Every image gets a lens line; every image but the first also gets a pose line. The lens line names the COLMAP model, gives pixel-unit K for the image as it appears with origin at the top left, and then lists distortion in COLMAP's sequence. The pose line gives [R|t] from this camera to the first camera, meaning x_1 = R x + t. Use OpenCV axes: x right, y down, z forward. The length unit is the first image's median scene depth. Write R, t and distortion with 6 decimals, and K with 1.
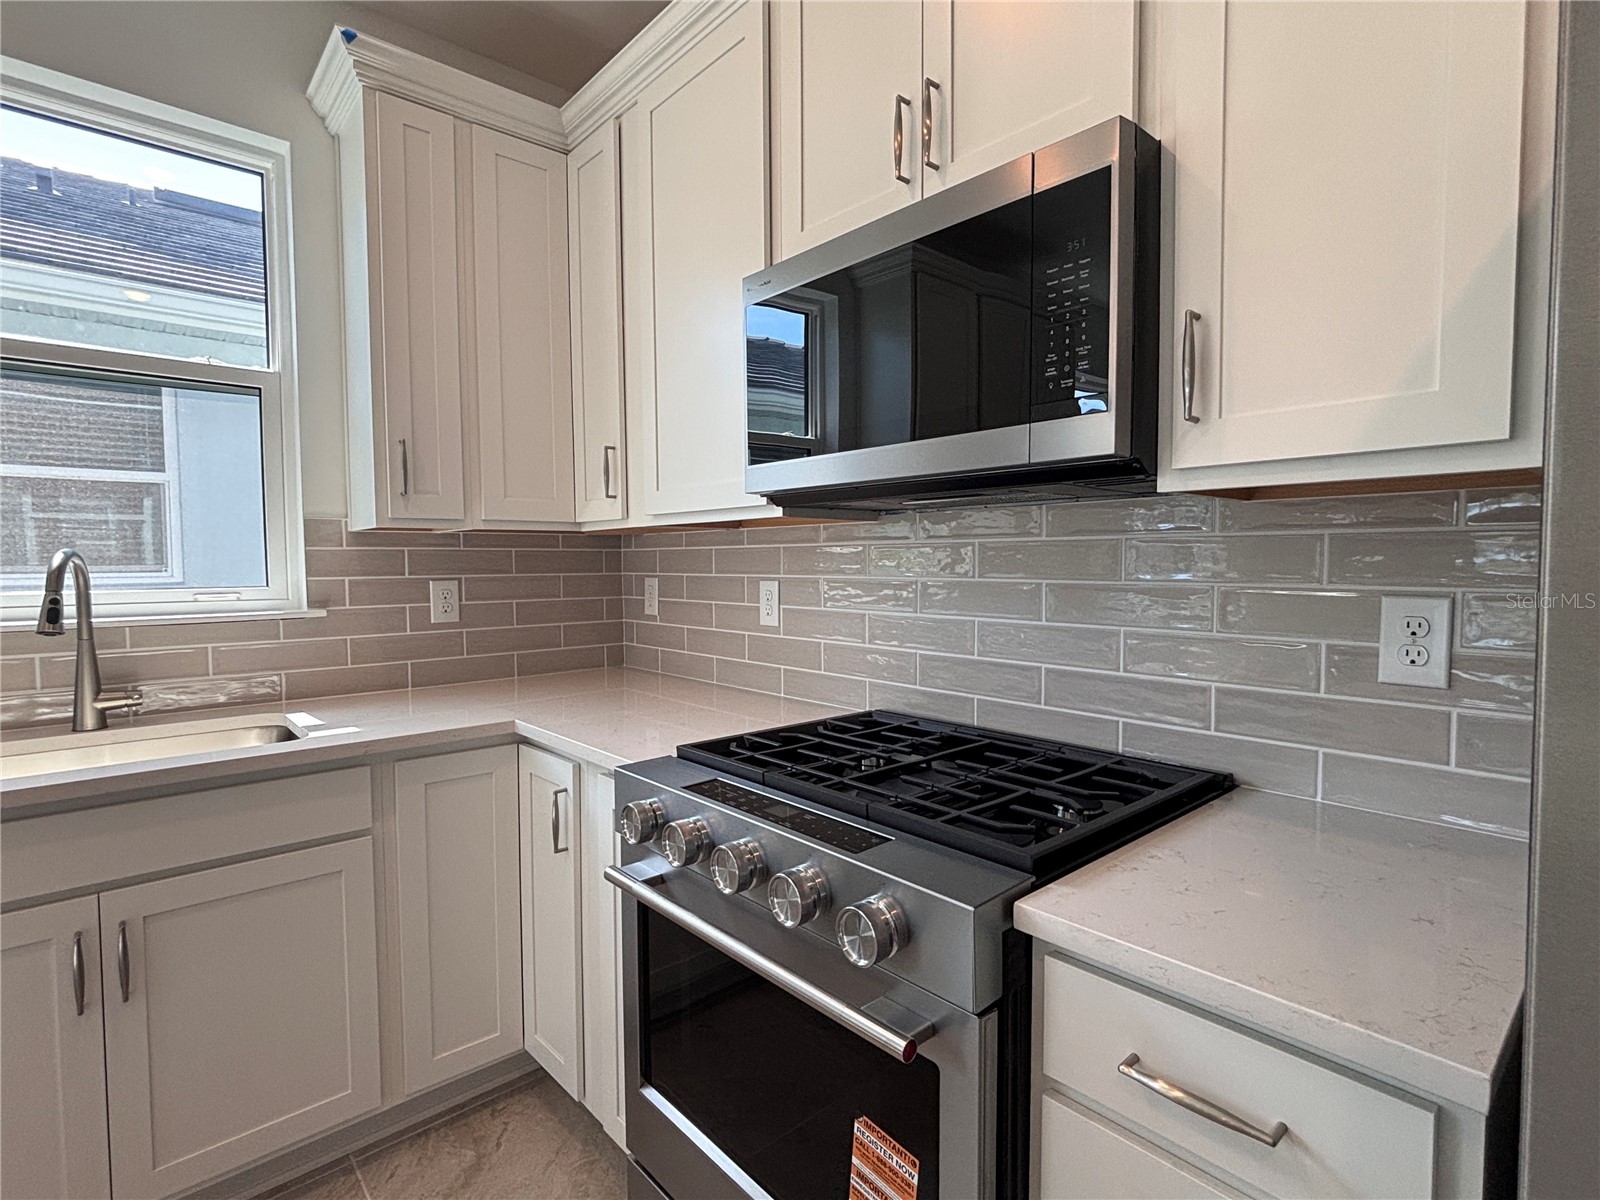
lens RADIAL K [[797.7, 0, 798.1], [0, 797.7, 594.2], [0, 0, 1]] dist [0.001126, 0.000446]
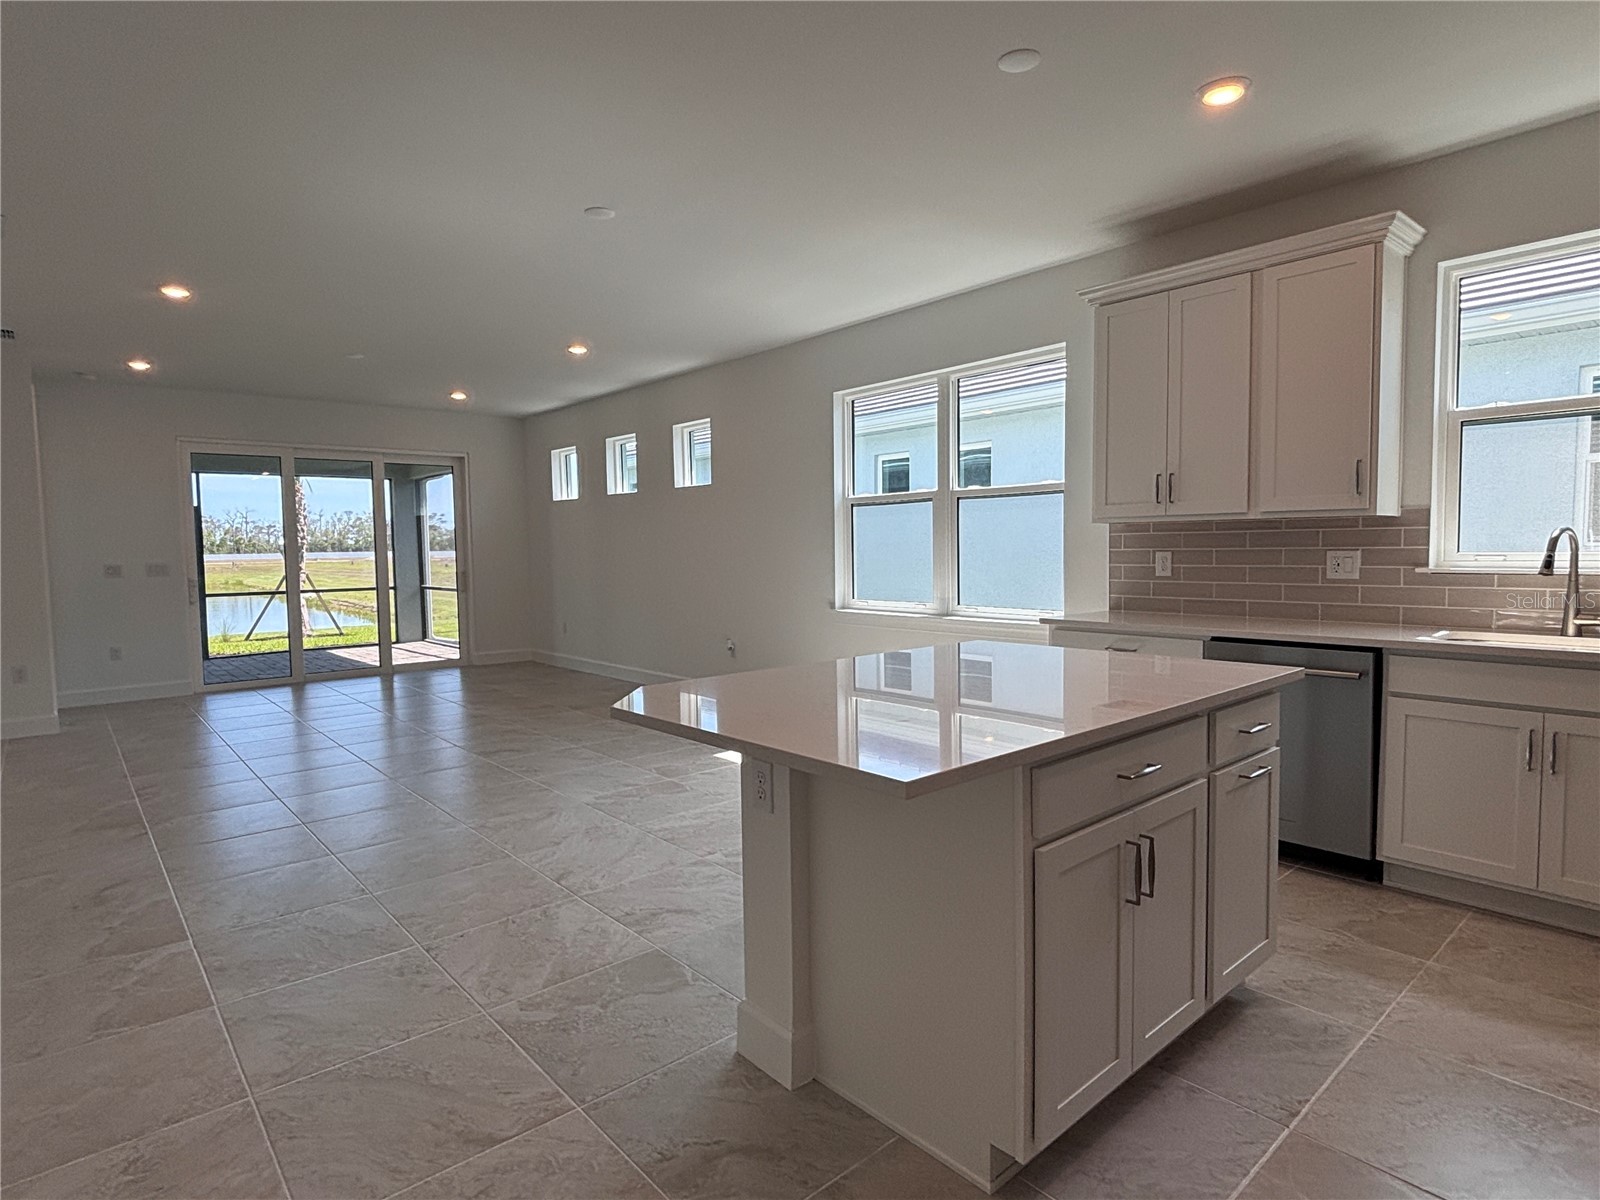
lens RADIAL K [[859.2, 0, 802.9], [0, 859.2, 590.1], [0, 0, 1]] dist [0.003333, -0.000193]
pose [[-0.001589, 0.063189, -0.998000, 0.882316], [-0.026729, 0.997642, 0.063209, 0.005396], [0.999641, 0.026776, 0.000104, -0.585168]]
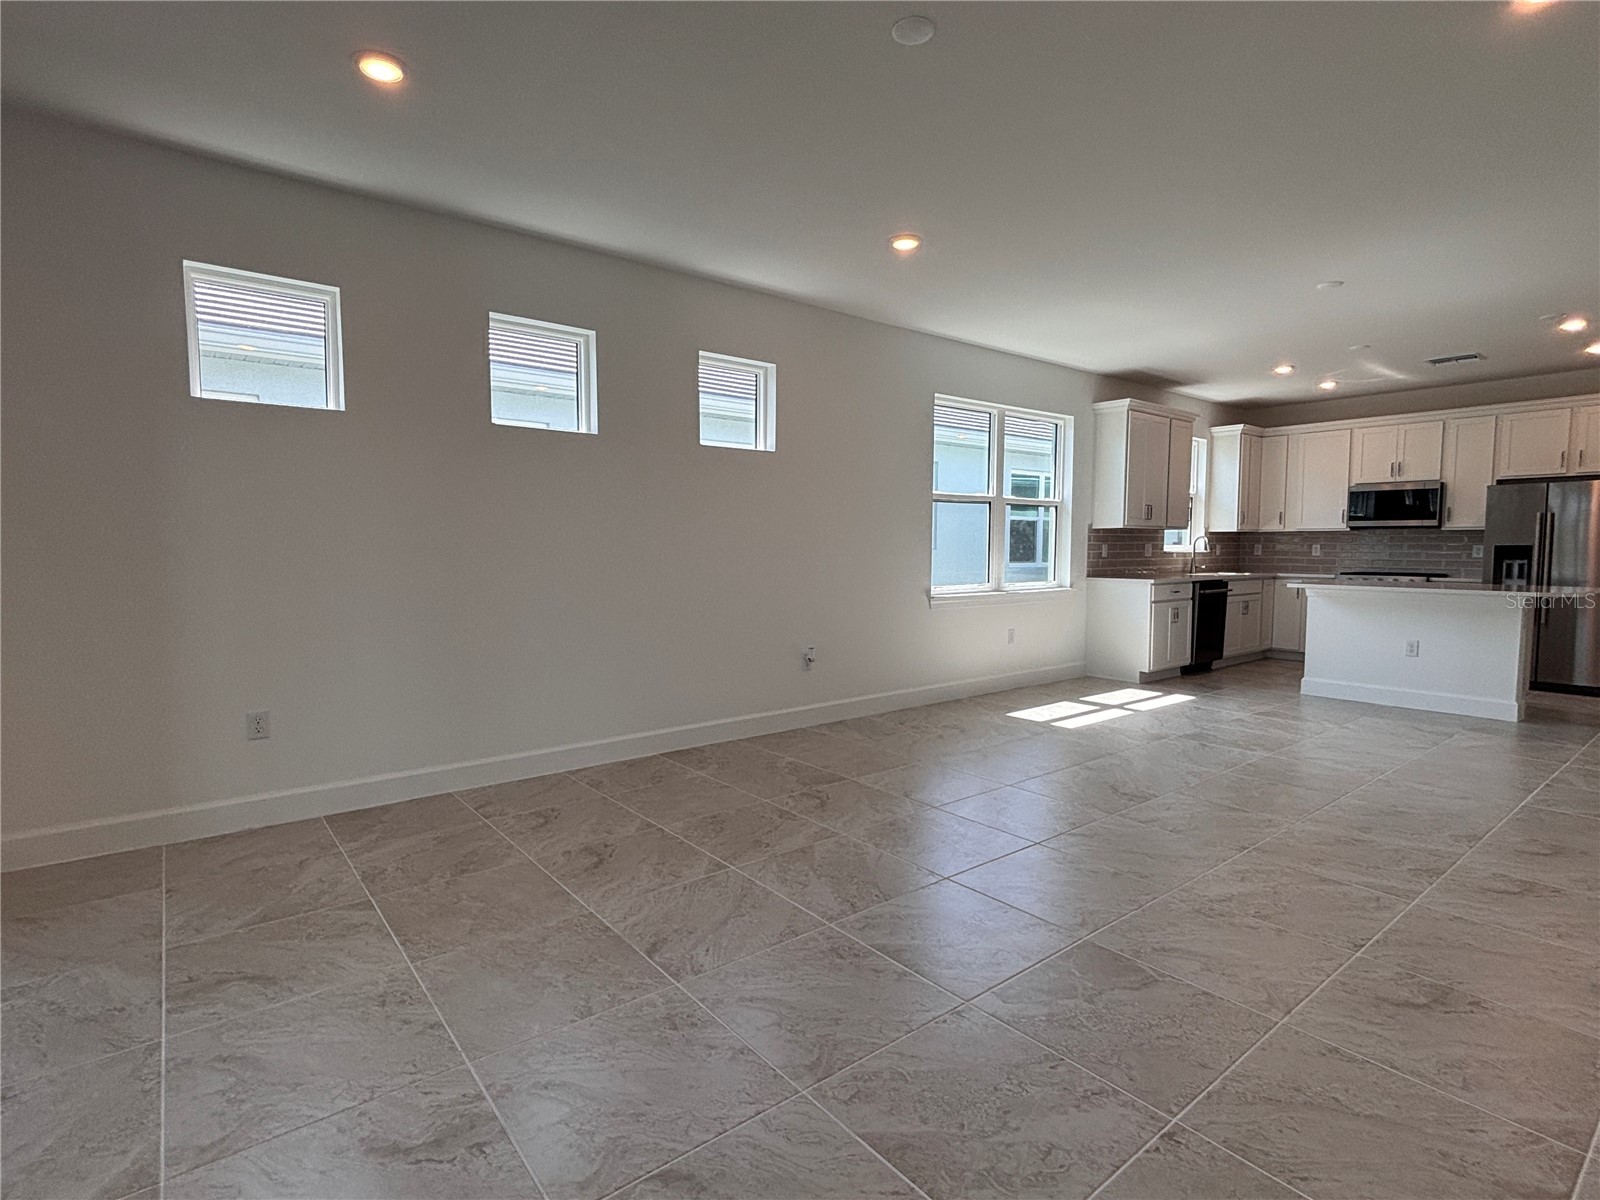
lens RADIAL K [[797.7, 0, 808.9], [0, 797.7, 592.3], [0, 0, 1]] dist [0.001126, 0.000446]
pose [[0.998913, 0.012404, -0.044939, -3.075953], [-0.011650, 0.999788, 0.016996, 0.235860], [0.045140, -0.016454, 0.998845, -4.037316]]
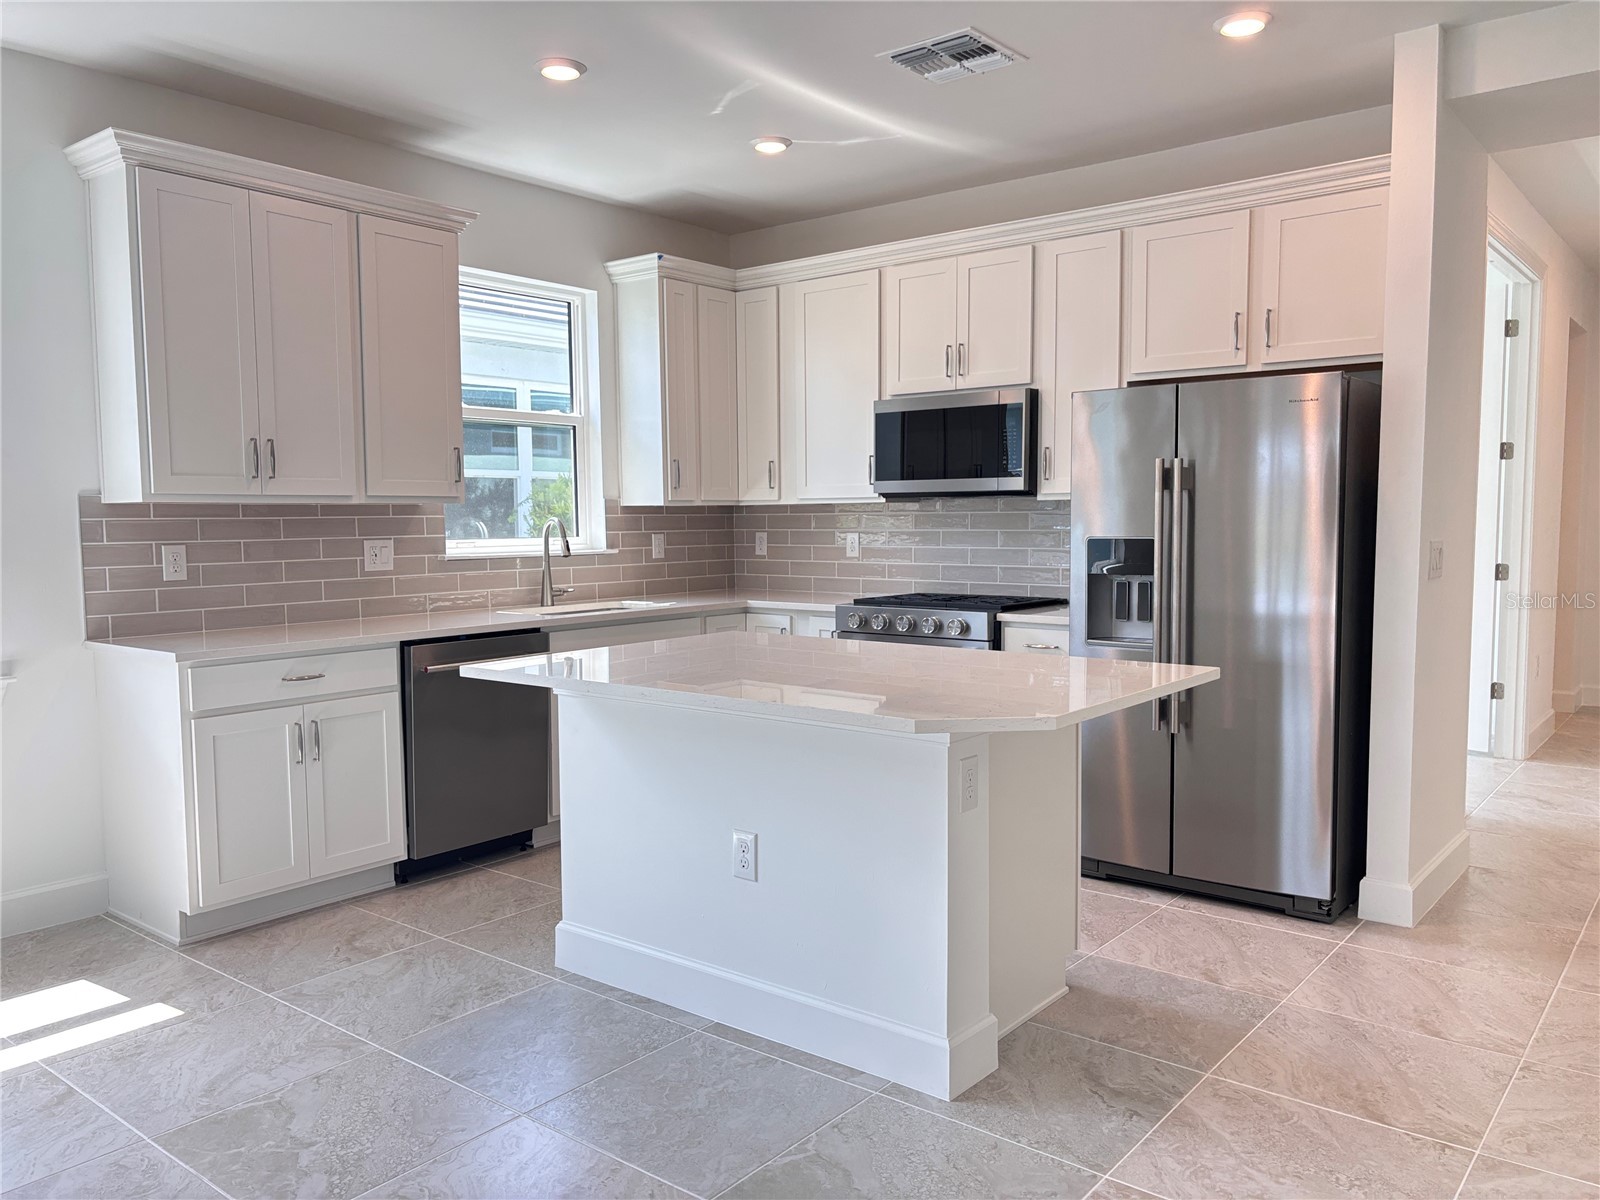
lens RADIAL K [[1209.7, 0, 799.9], [0, 1209.7, 616.9], [0, 0, 1]] dist [0.038902, -0.005820]
pose [[0.985324, -0.015912, 0.169950, -0.800882], [0.009118, 0.999130, 0.040685, 0.079656], [-0.170450, -0.038538, 0.984612, -2.212821]]
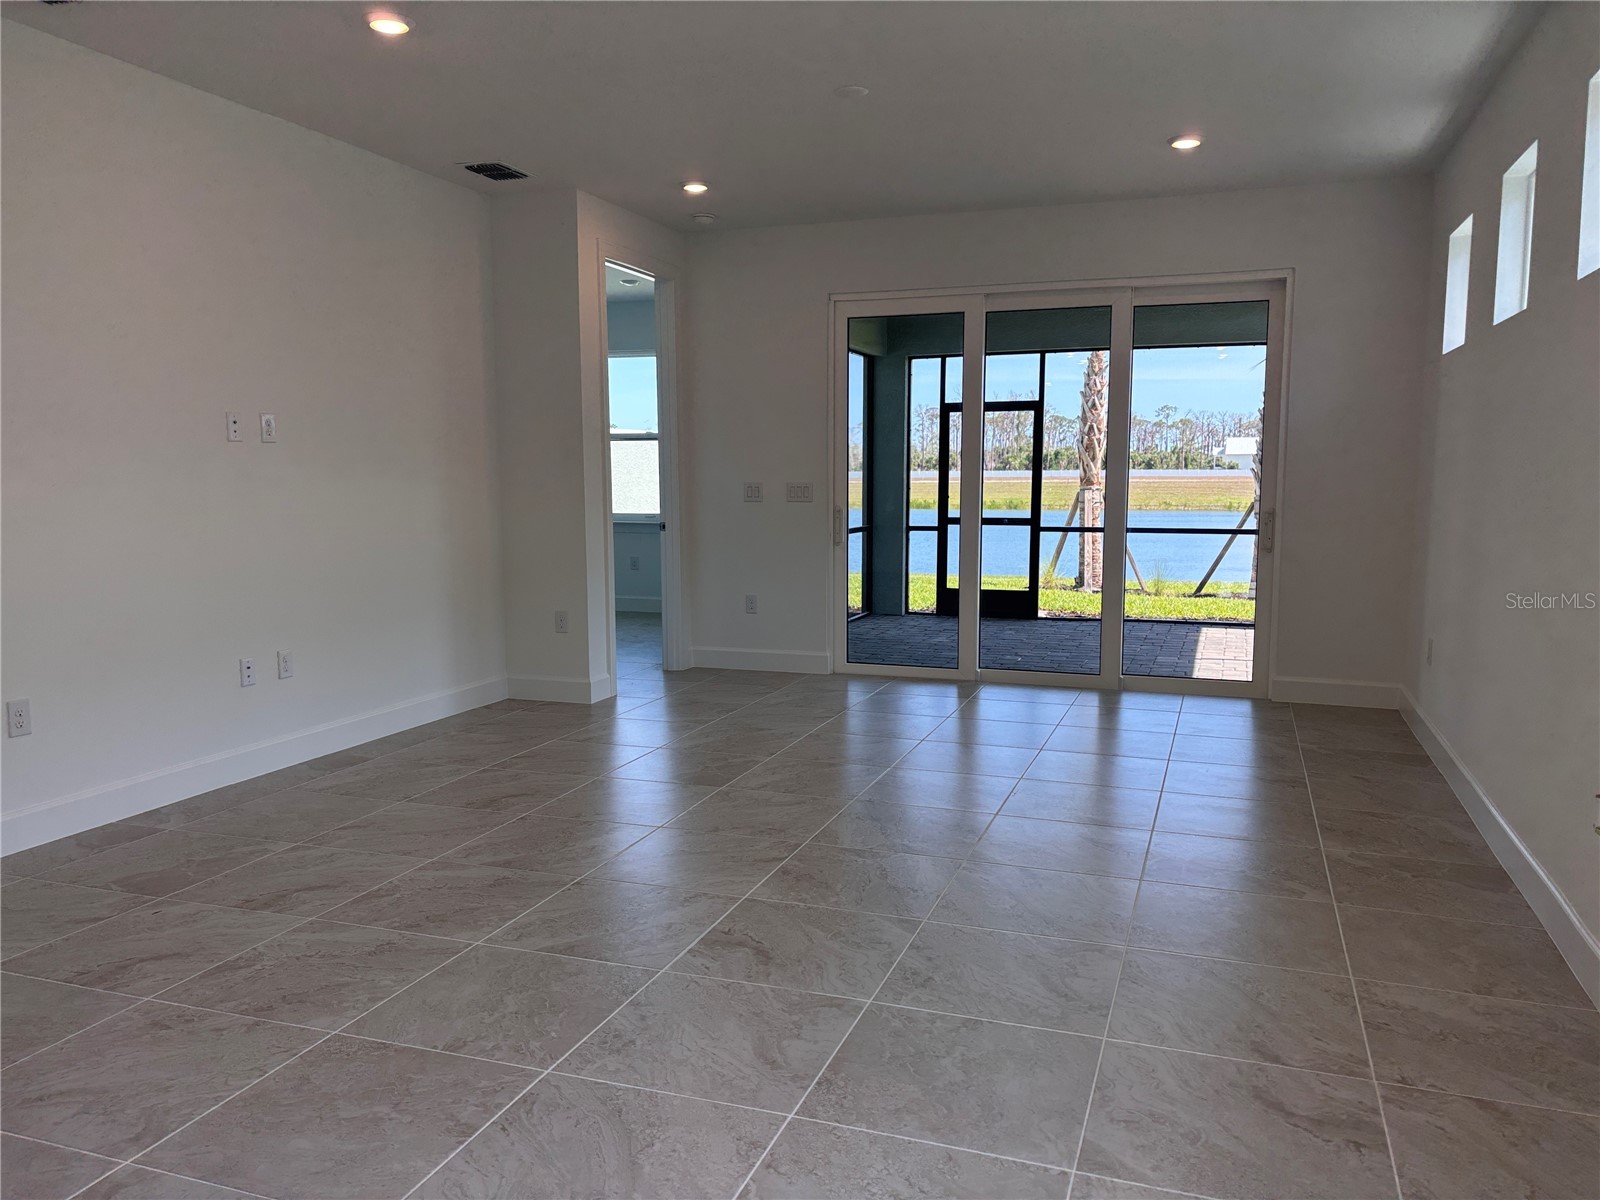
lens RADIAL K [[1209.7, 0, 811.6], [0, 1209.7, 590.7], [0, 0, 1]] dist [0.038902, -0.005820]
pose [[-0.873584, 0.055619, -0.483485, -1.468869], [-0.016160, 0.989585, 0.143039, 0.002051], [0.486405, 0.132770, -0.863587, -0.089844]]
